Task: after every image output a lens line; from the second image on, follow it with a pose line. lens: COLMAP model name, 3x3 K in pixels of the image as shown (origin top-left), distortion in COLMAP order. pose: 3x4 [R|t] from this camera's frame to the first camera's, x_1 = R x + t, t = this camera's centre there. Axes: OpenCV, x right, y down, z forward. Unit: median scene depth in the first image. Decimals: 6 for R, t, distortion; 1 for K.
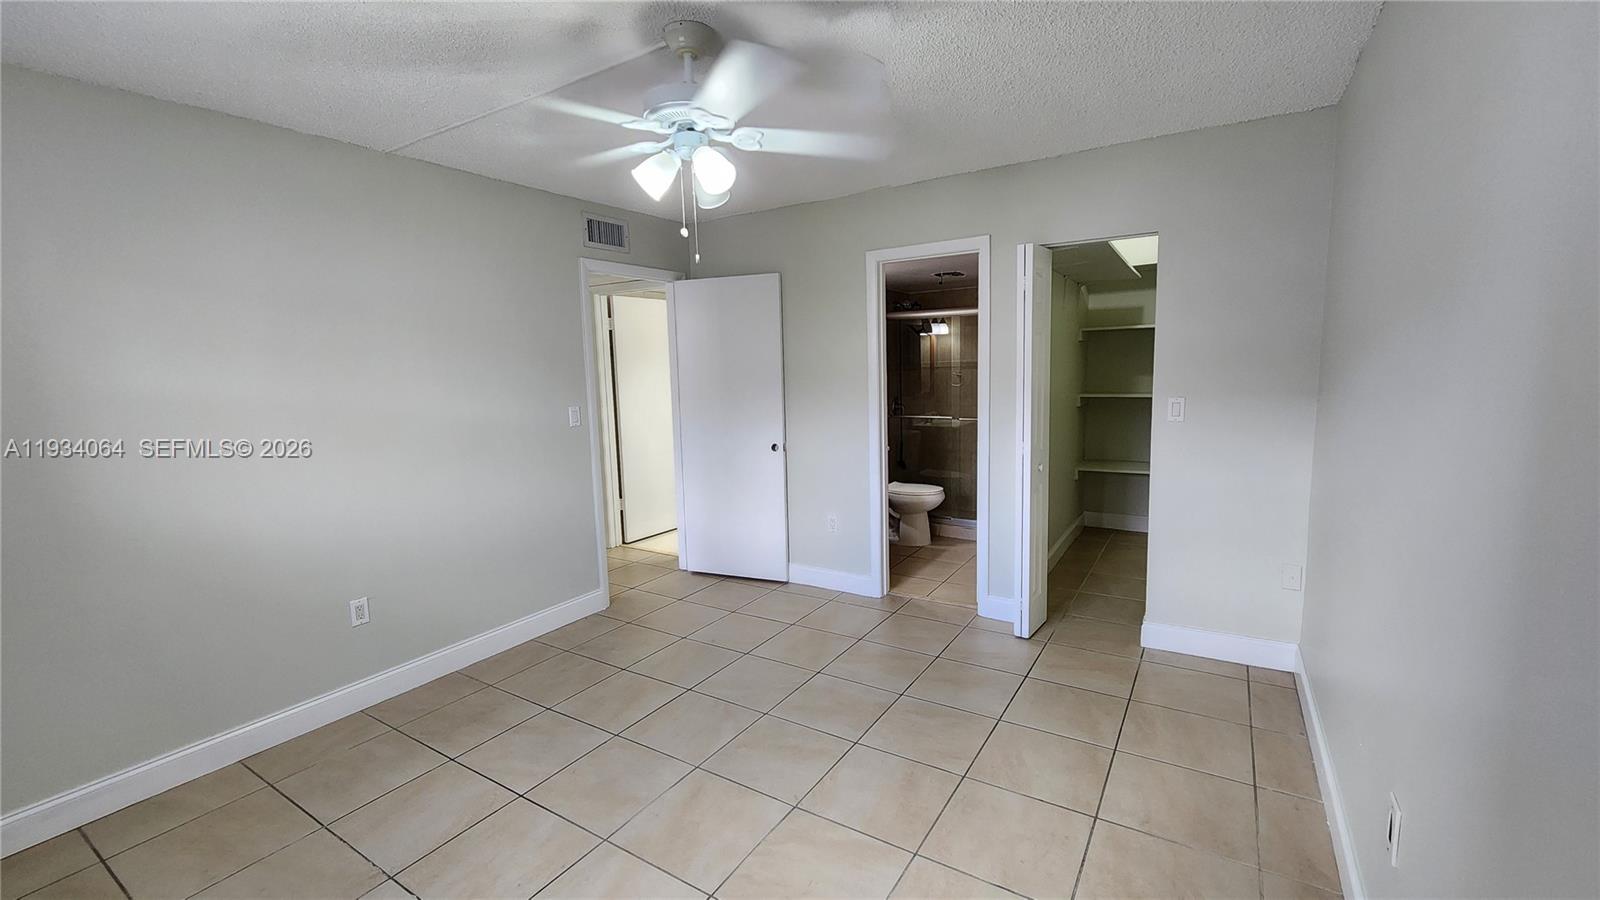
lens RADIAL K [[657.6, 0, 800.4], [0, 657.6, 449.2], [0, 0, 1]] dist [0.001800, -0.000139]
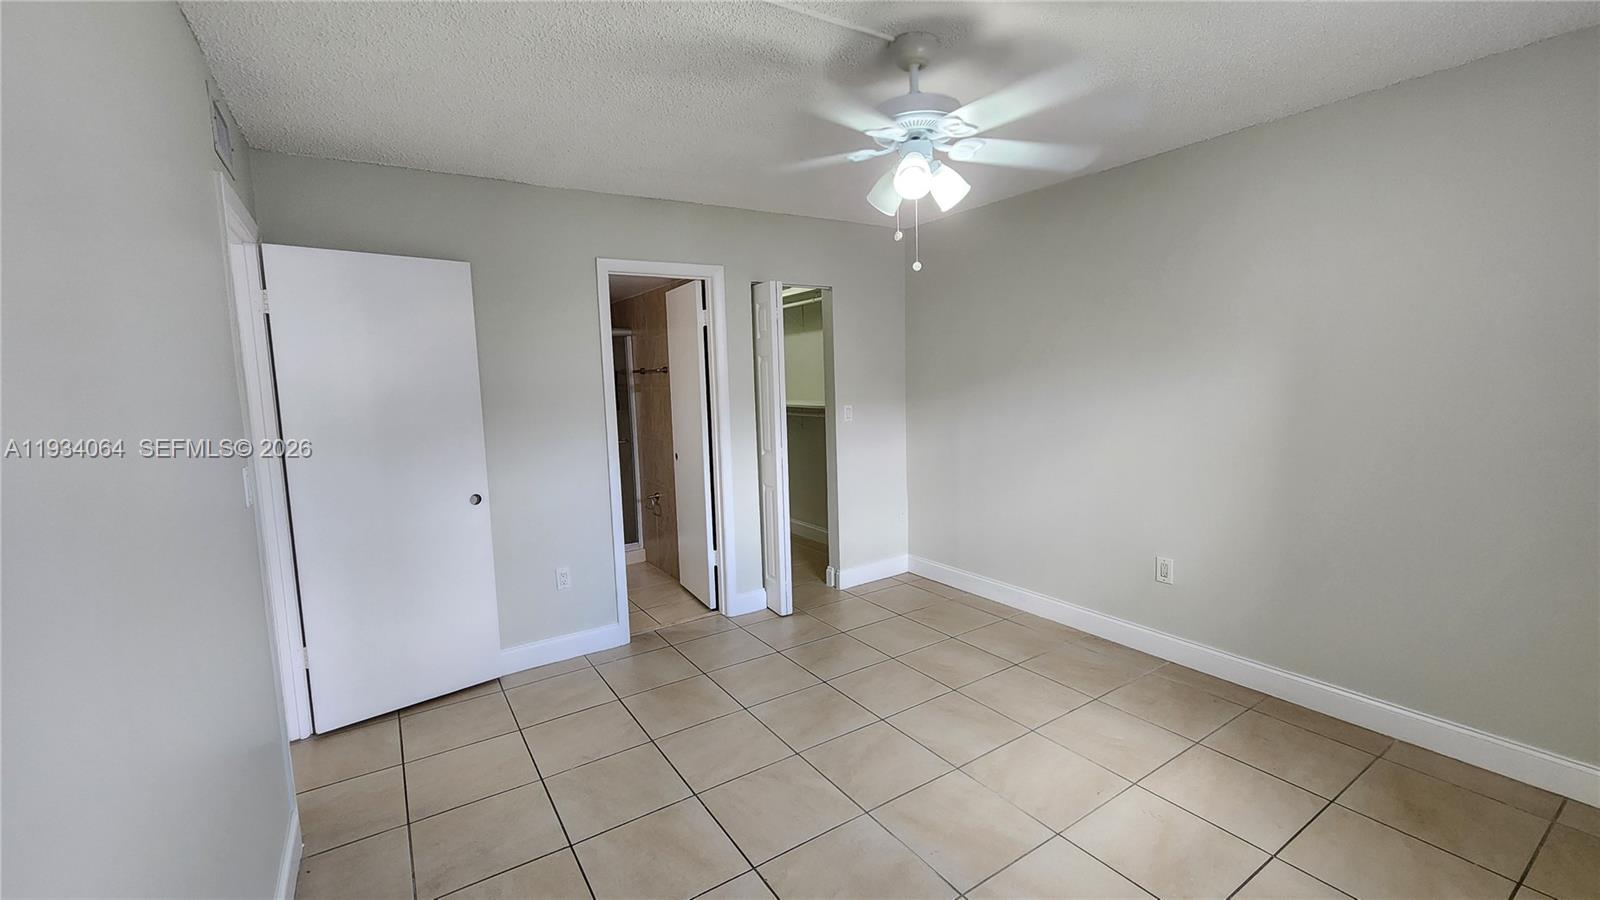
lens RADIAL K [[657.6, 0, 797.4], [0, 657.6, 448.7], [0, 0, 1]] dist [0.001800, -0.000139]
pose [[0.416825, -0.082547, 0.905231, -0.601573], [0.140889, 0.989700, 0.025375, -0.028470], [-0.898002, 0.116960, 0.424162, 0.399662]]
